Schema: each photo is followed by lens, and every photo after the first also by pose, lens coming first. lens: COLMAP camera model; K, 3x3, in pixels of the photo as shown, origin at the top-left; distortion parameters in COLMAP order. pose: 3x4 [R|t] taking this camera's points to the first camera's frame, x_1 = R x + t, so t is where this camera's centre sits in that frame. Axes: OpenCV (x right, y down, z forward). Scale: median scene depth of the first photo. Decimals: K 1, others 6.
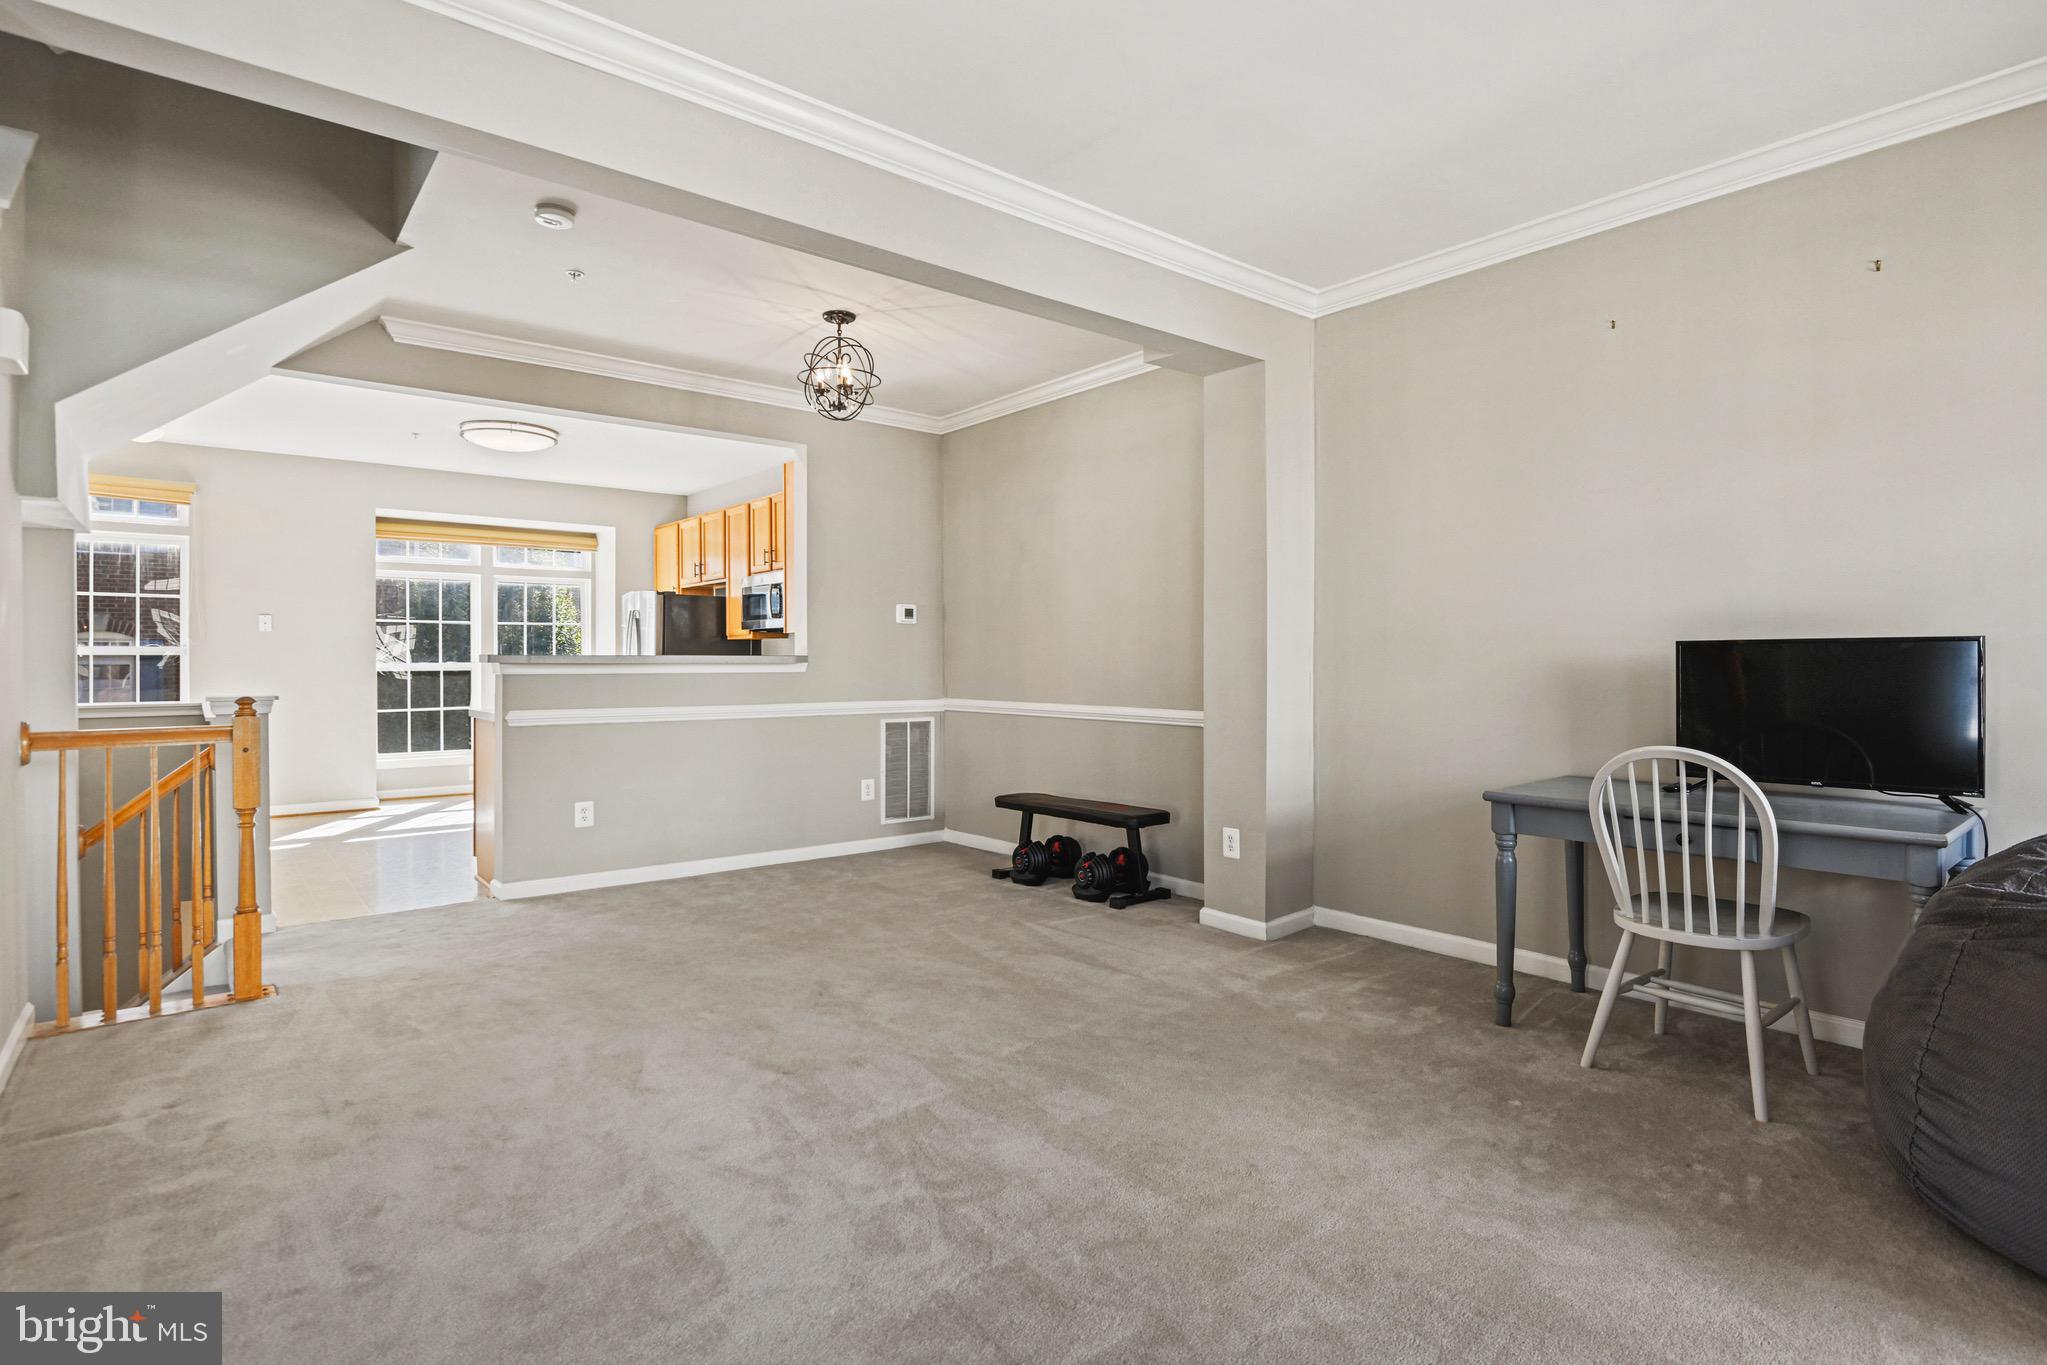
lens RADIAL K [[1011.4, 0, 1020.9], [0, 1011.4, 658.9], [0, 0, 1]] dist [-0.009533, -0.004286]
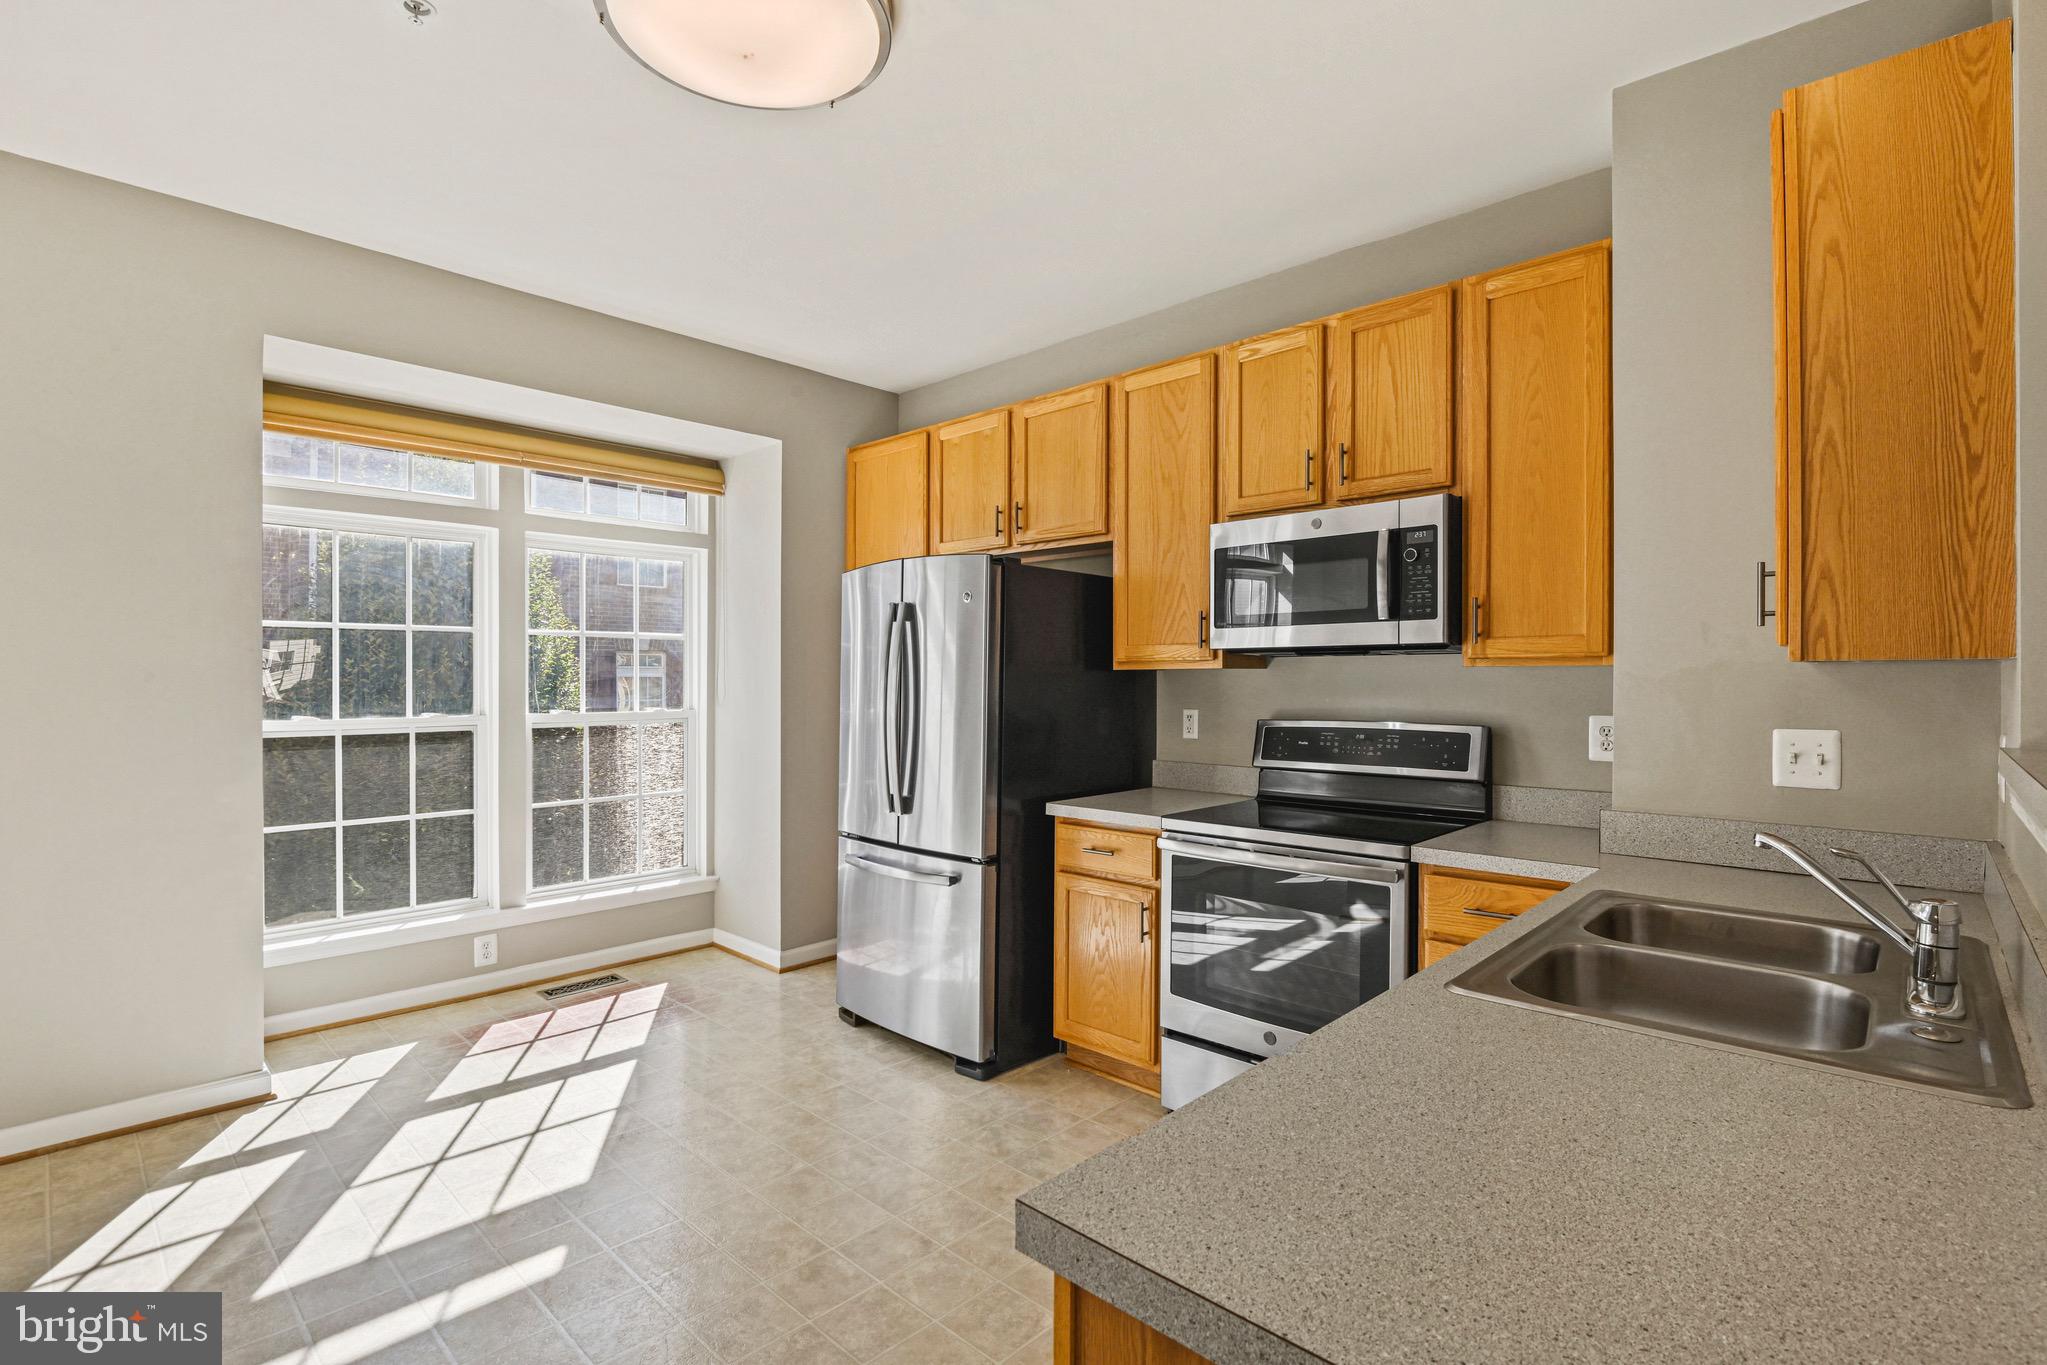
lens RADIAL K [[953.7, 0, 1028.8], [0, 953.7, 678.5], [0, 0, 1]] dist [-0.018849, -0.001971]
pose [[0.992403, 0.001337, 0.123019, -0.489317], [-0.001438, 0.999999, 0.000733, -0.020182], [-0.123018, -0.000904, 0.992404, 0.753355]]
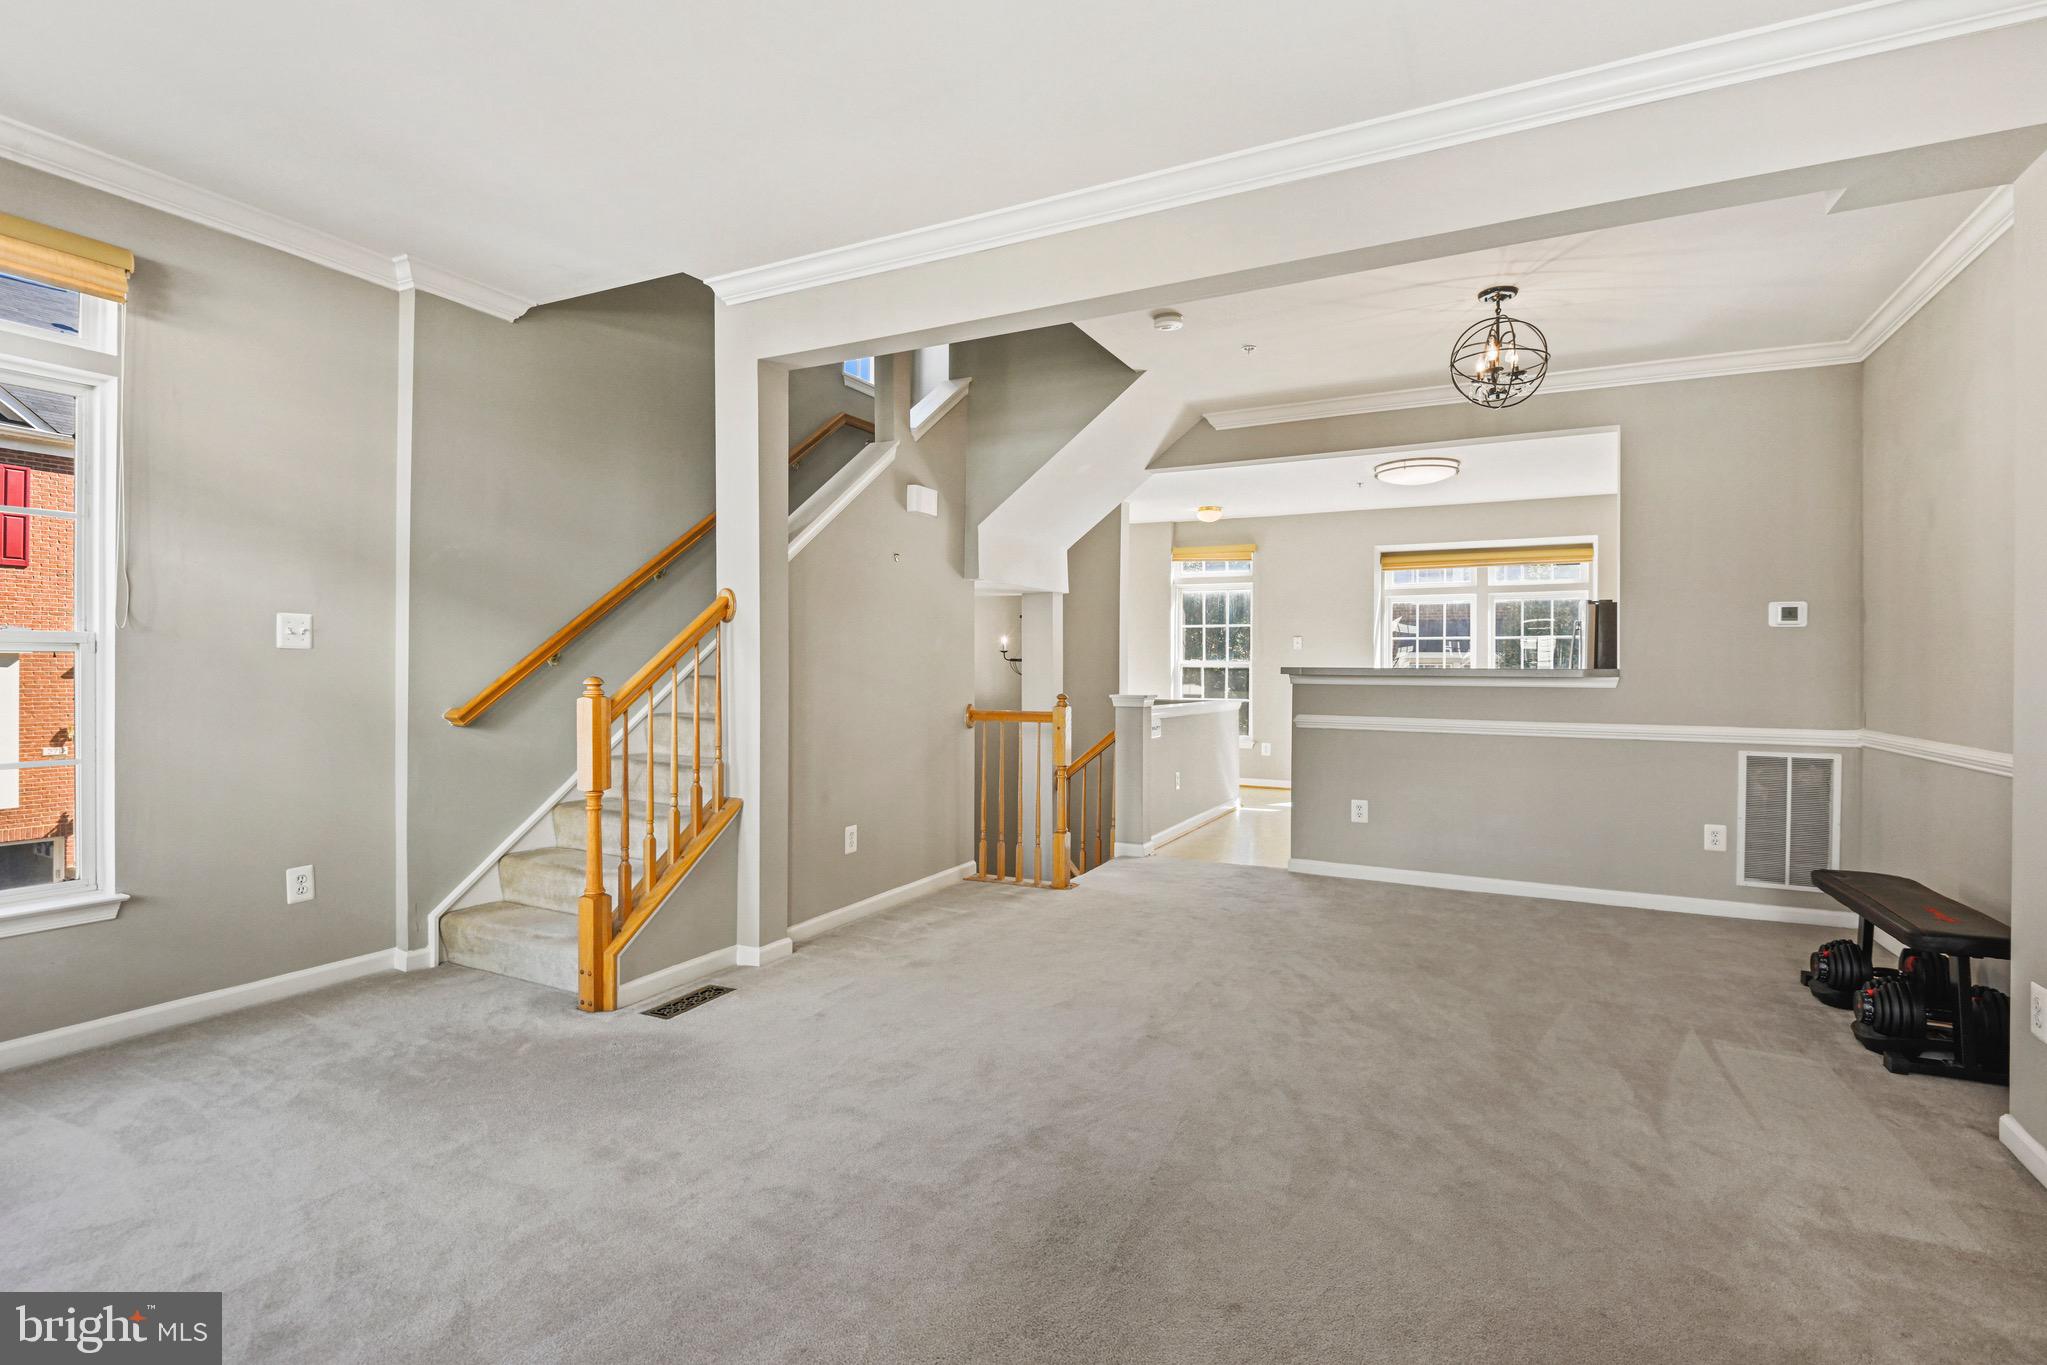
lens RADIAL K [[953.7, 0, 1020.5], [0, 953.7, 669.6], [0, 0, 1]] dist [-0.018849, -0.001971]
pose [[0.394487, 0.003943, -0.918893, 0.307779], [-0.004592, 0.999987, 0.002319, -0.002333], [0.918890, 0.003304, 0.394500, 0.197177]]
